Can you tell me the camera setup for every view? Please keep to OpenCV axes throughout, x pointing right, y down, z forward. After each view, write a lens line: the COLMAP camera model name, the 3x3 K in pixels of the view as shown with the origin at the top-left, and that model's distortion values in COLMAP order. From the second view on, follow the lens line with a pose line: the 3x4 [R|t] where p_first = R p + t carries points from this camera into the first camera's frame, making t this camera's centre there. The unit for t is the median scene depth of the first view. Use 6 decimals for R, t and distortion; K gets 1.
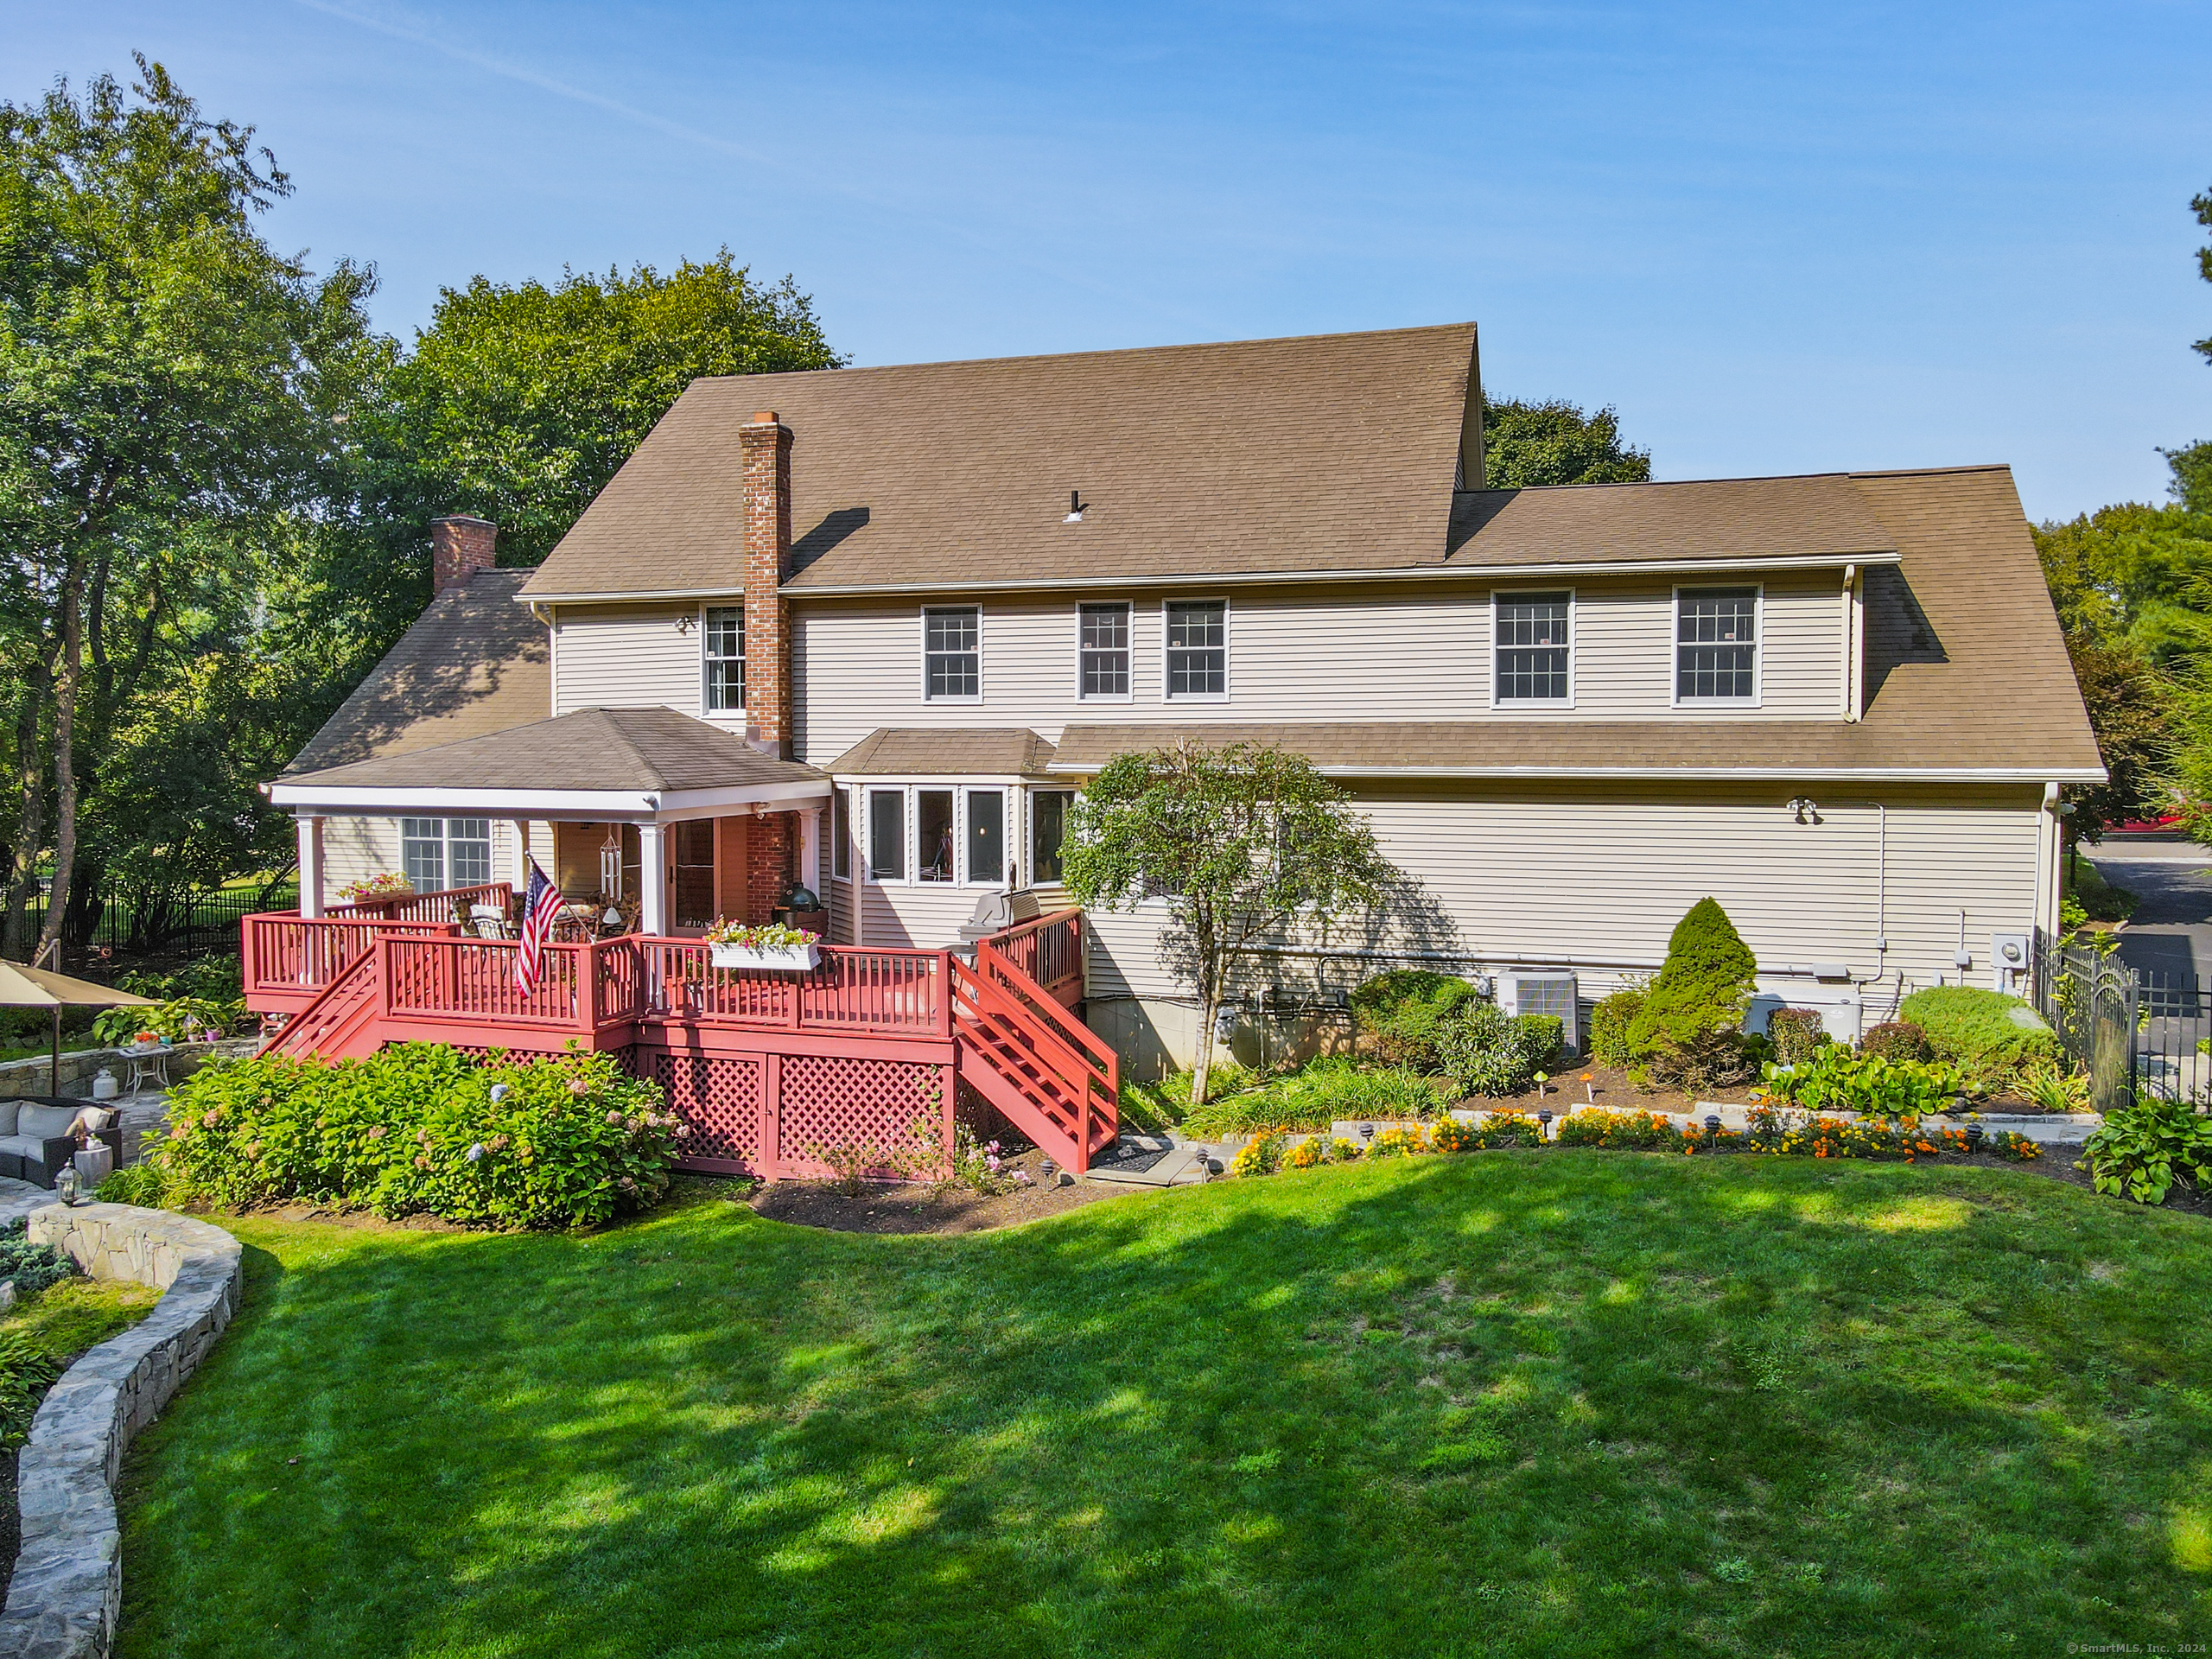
lens RADIAL K [[1623.3, 0, 1095.1], [0, 1623.3, 835.0], [0, 0, 1]] dist [0.005079, 0.006536]
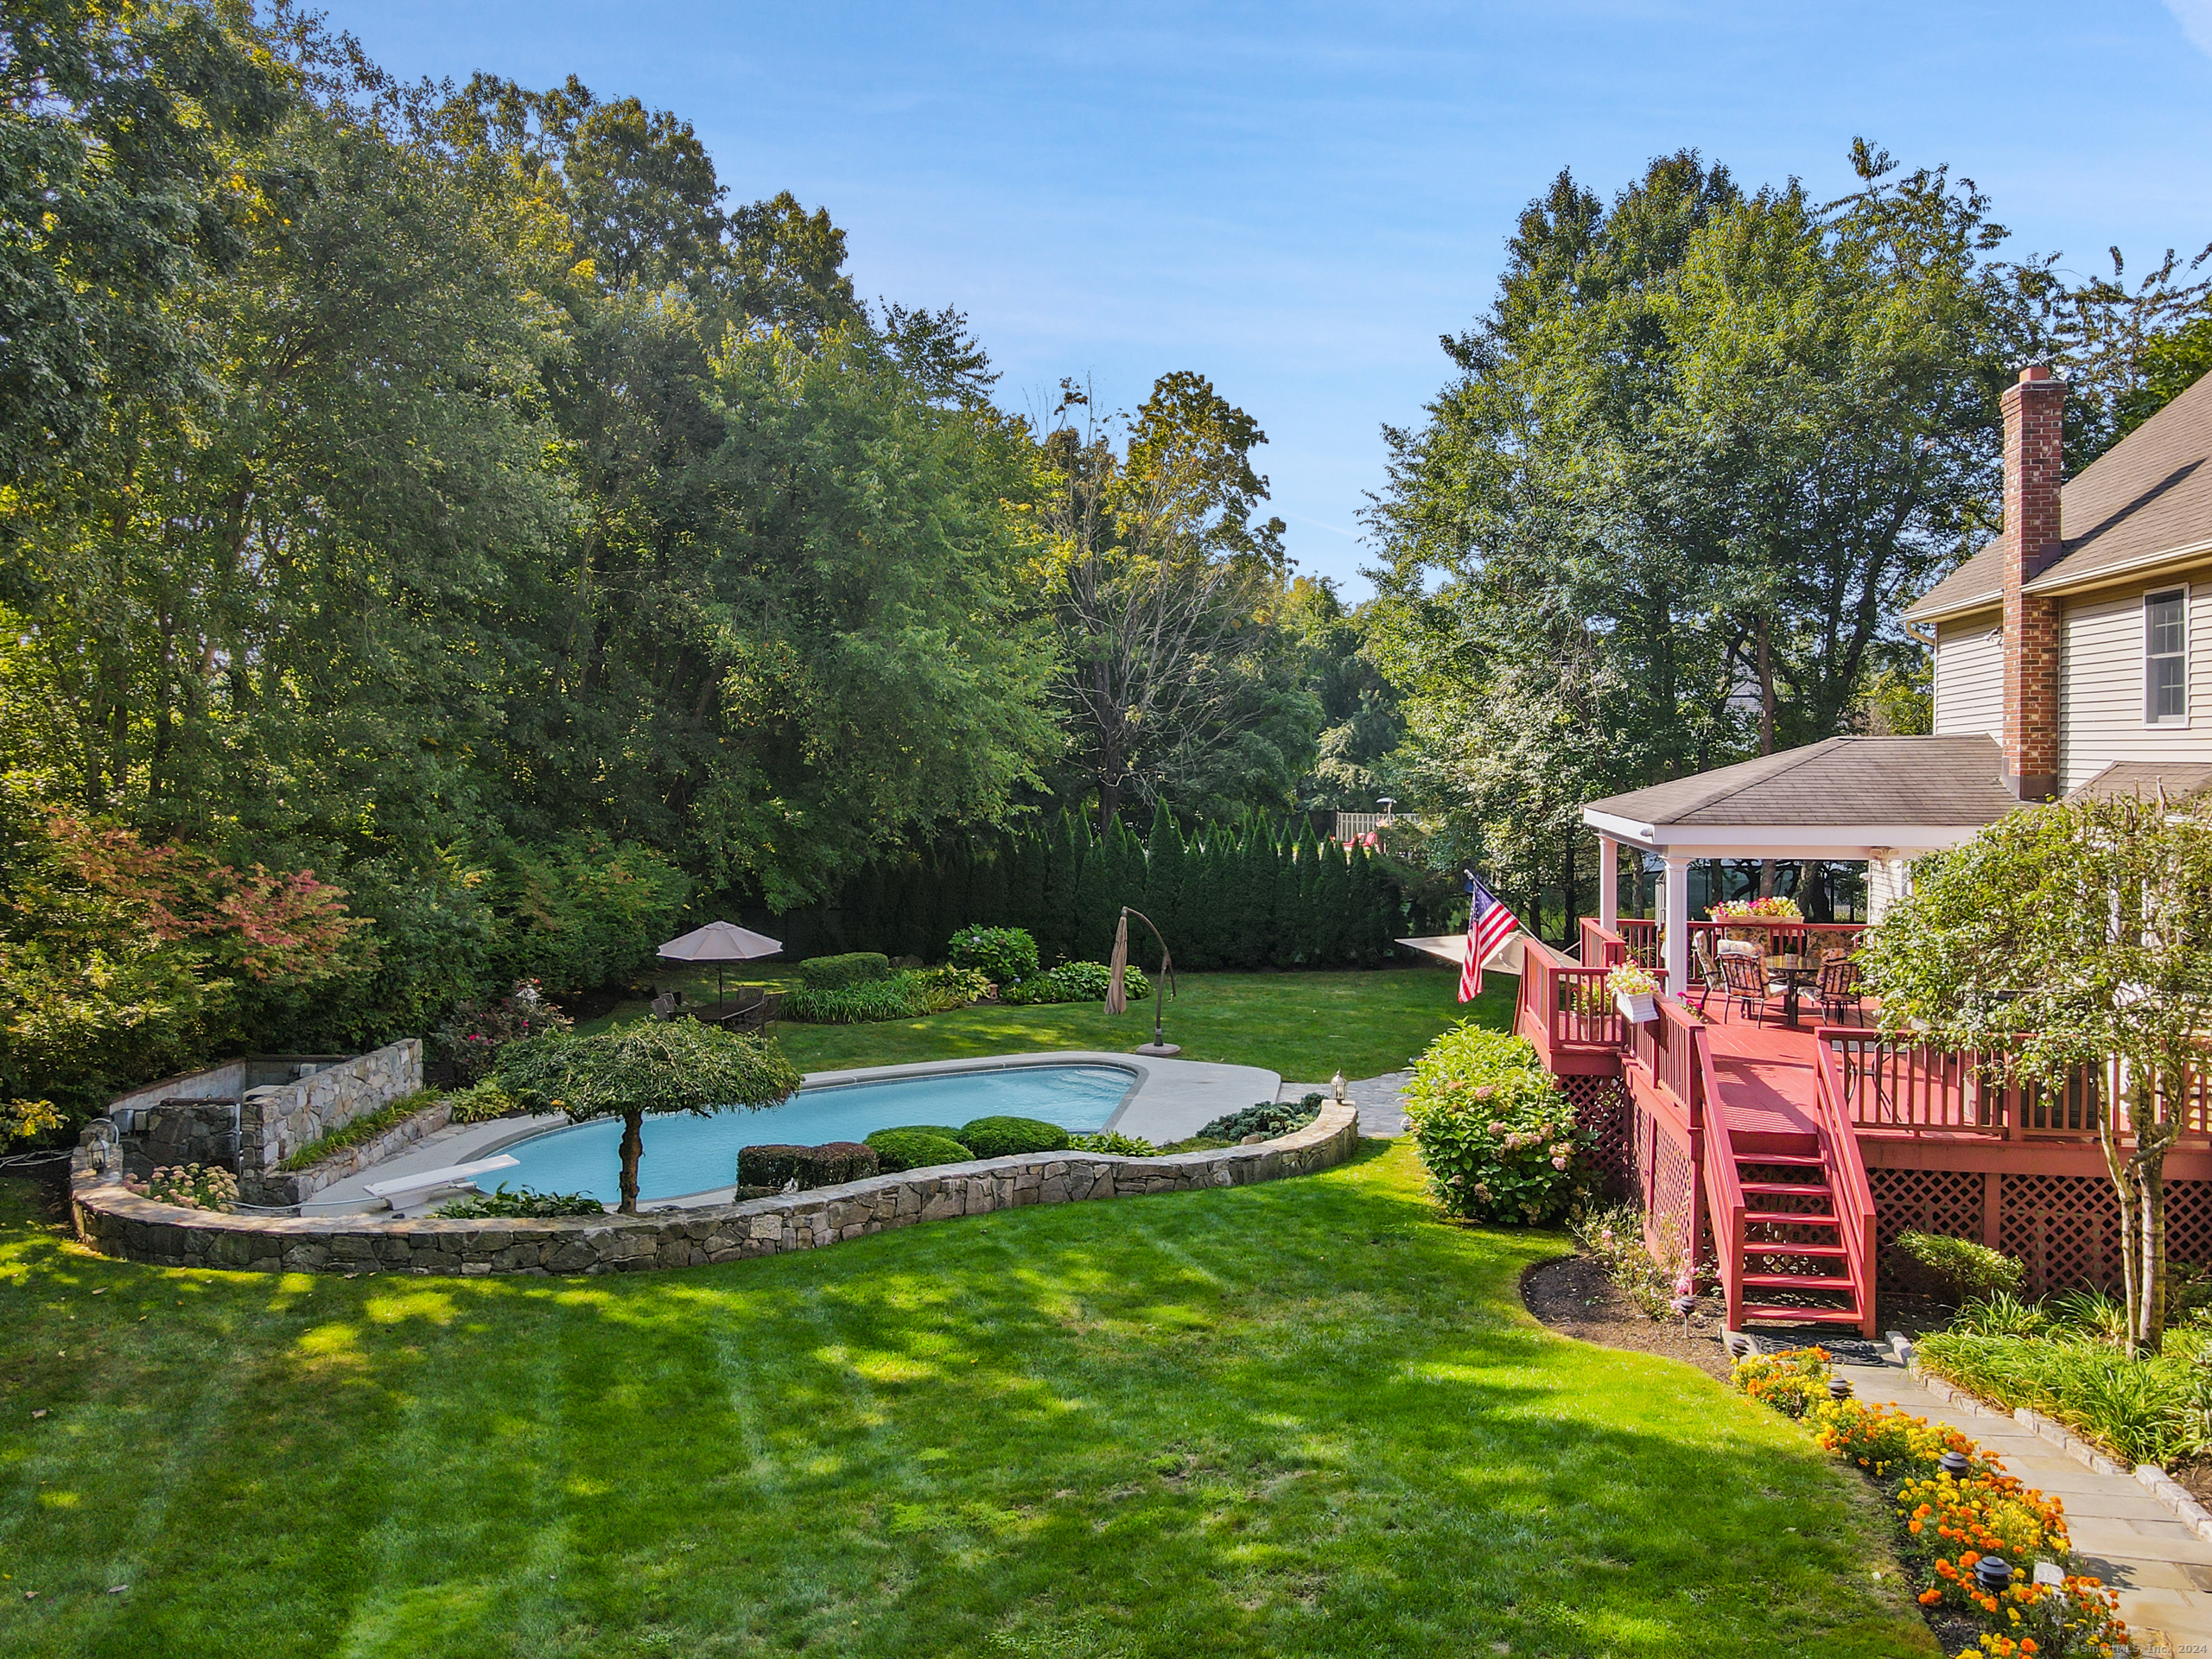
lens RADIAL K [[1623.3, 0, 1095.1], [0, 1623.3, 835.0], [0, 0, 1]] dist [0.005079, 0.006536]
pose [[0.144824, 0.049974, -0.988195, 1.013146], [-0.048444, 0.997884, 0.043365, -0.076711], [0.988271, 0.041592, 0.146938, 0.793457]]
